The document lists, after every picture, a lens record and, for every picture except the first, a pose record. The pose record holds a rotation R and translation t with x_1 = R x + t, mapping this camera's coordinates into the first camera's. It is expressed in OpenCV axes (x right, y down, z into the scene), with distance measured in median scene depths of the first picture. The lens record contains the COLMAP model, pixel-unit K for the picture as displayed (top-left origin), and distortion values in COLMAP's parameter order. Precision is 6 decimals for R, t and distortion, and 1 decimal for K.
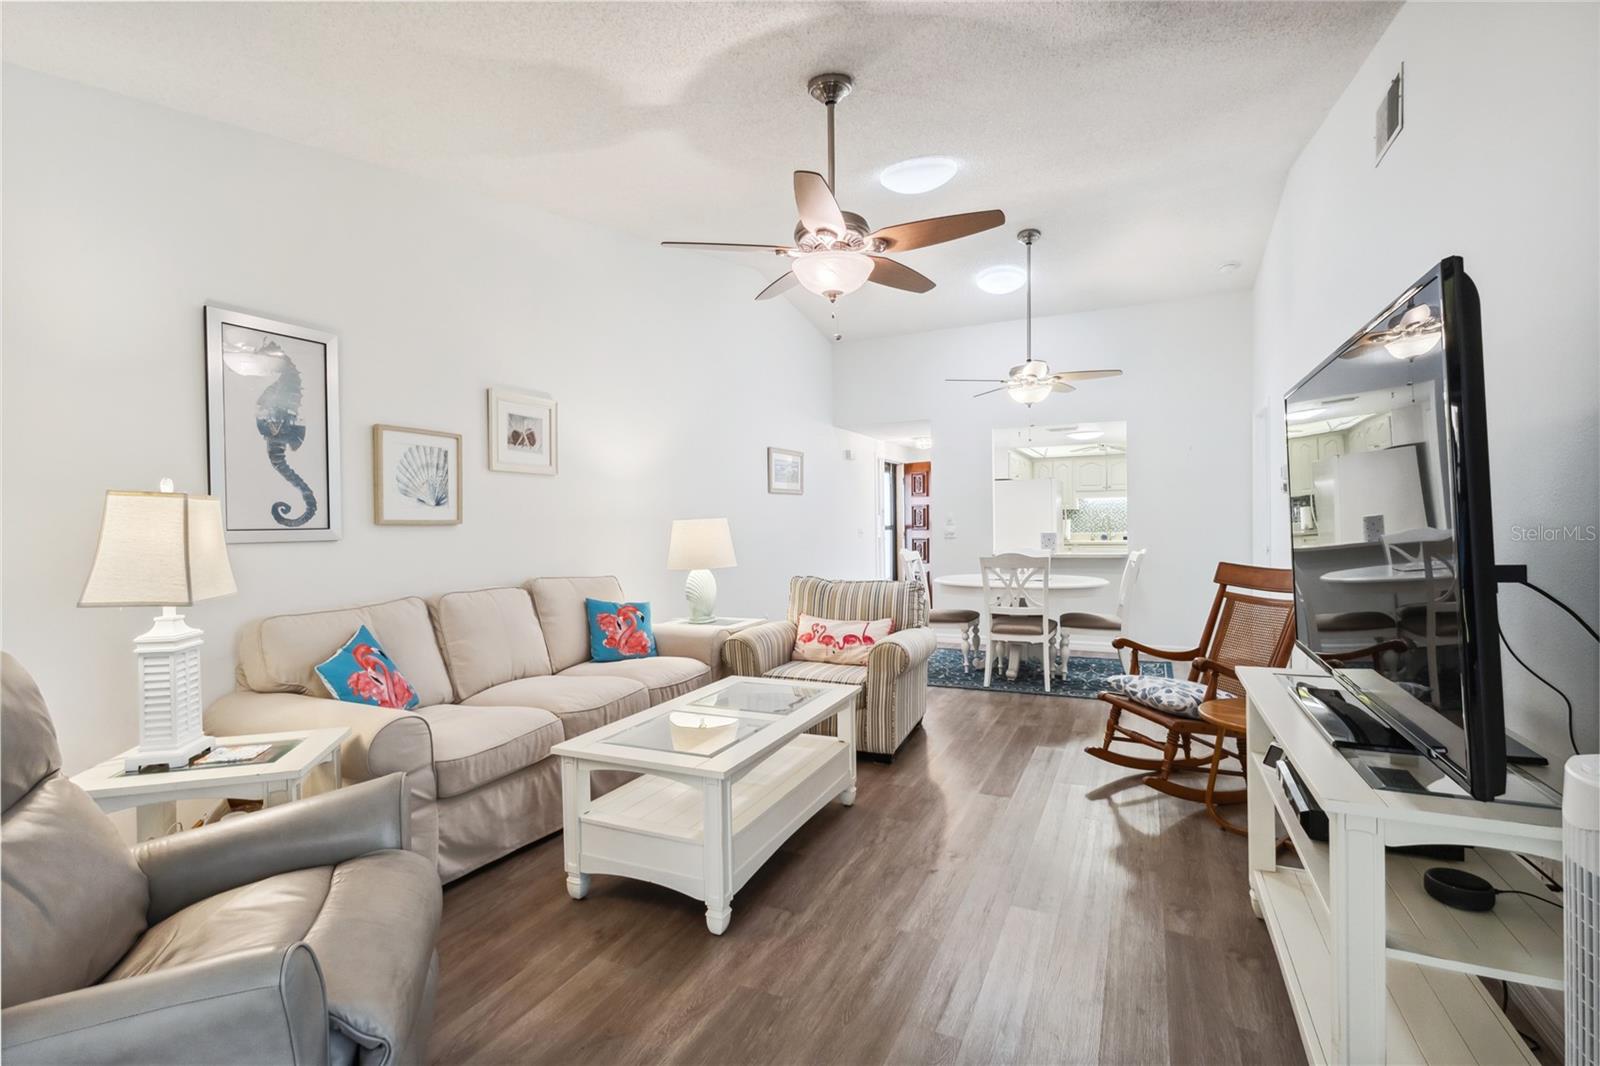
lens RADIAL K [[738.1, 0, 800.0], [0, 738.1, 533.0], [0, 0, 1]] dist [0.004744, 0.000634]
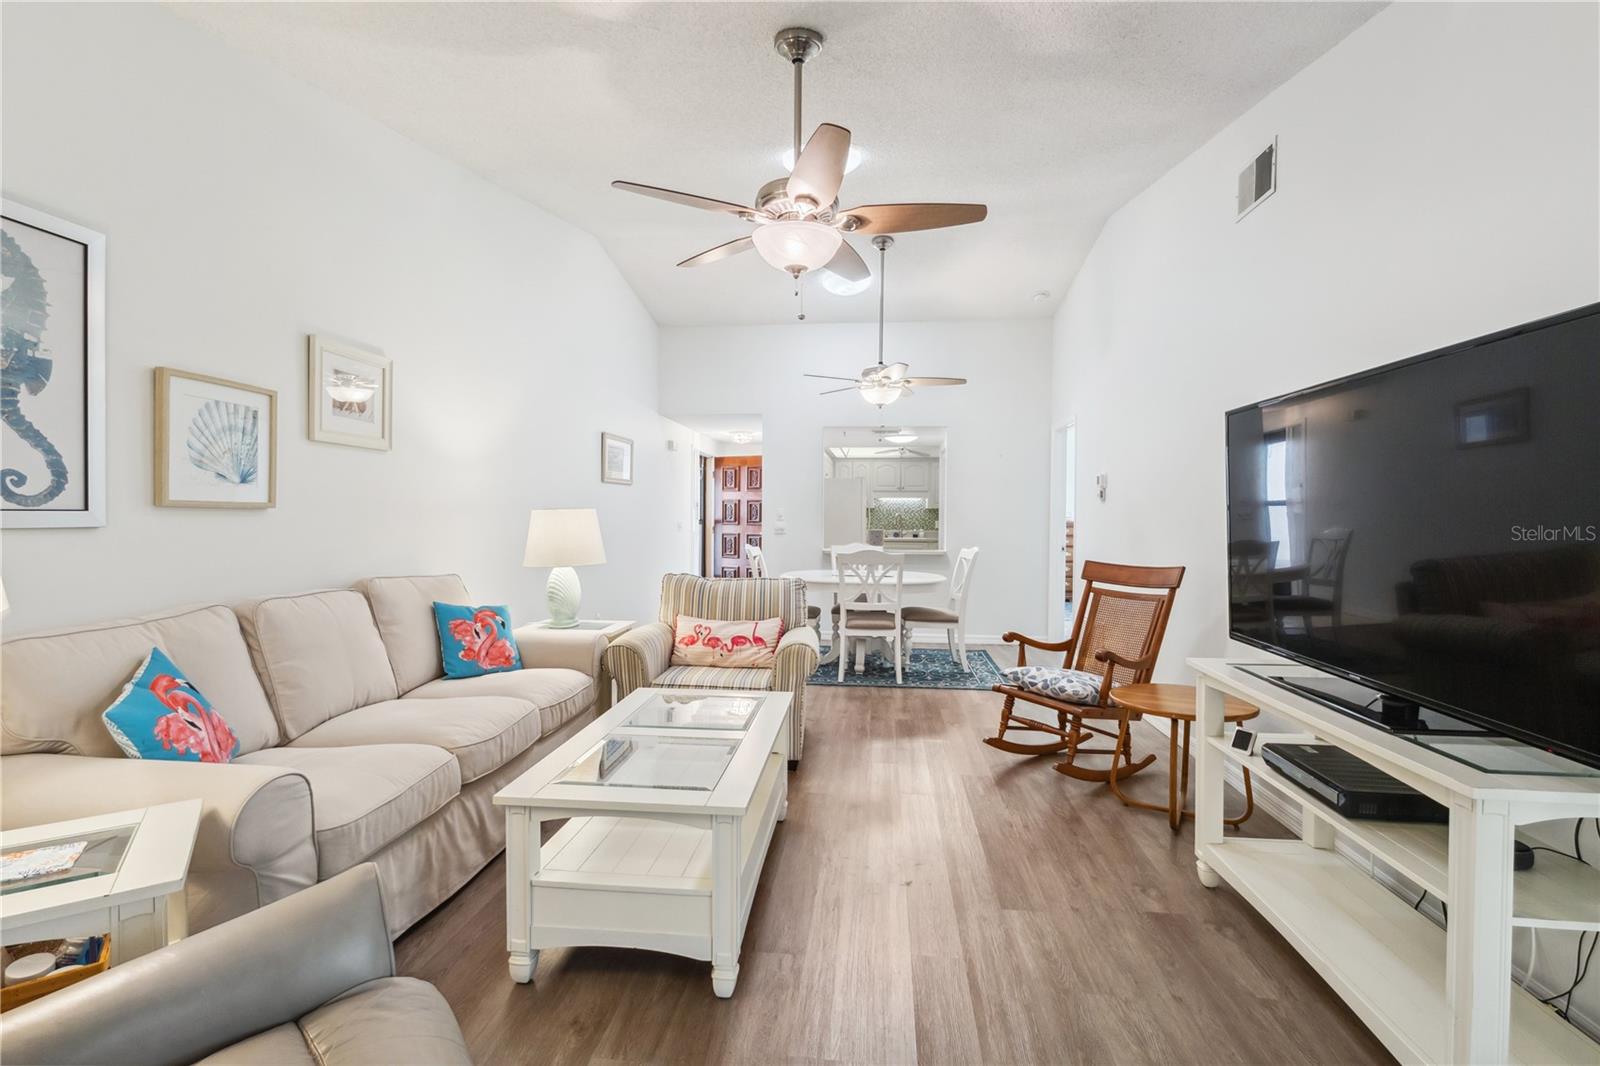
lens RADIAL K [[732.5, 0, 798.1], [0, 732.5, 528.6], [0, 0, 1]] dist [0.004208, 0.000859]
pose [[0.945062, 0.016422, 0.326478, -0.203360], [-0.017136, 0.999853, -0.000690, 0.000177], [-0.326441, -0.004942, 0.945205, 0.111025]]
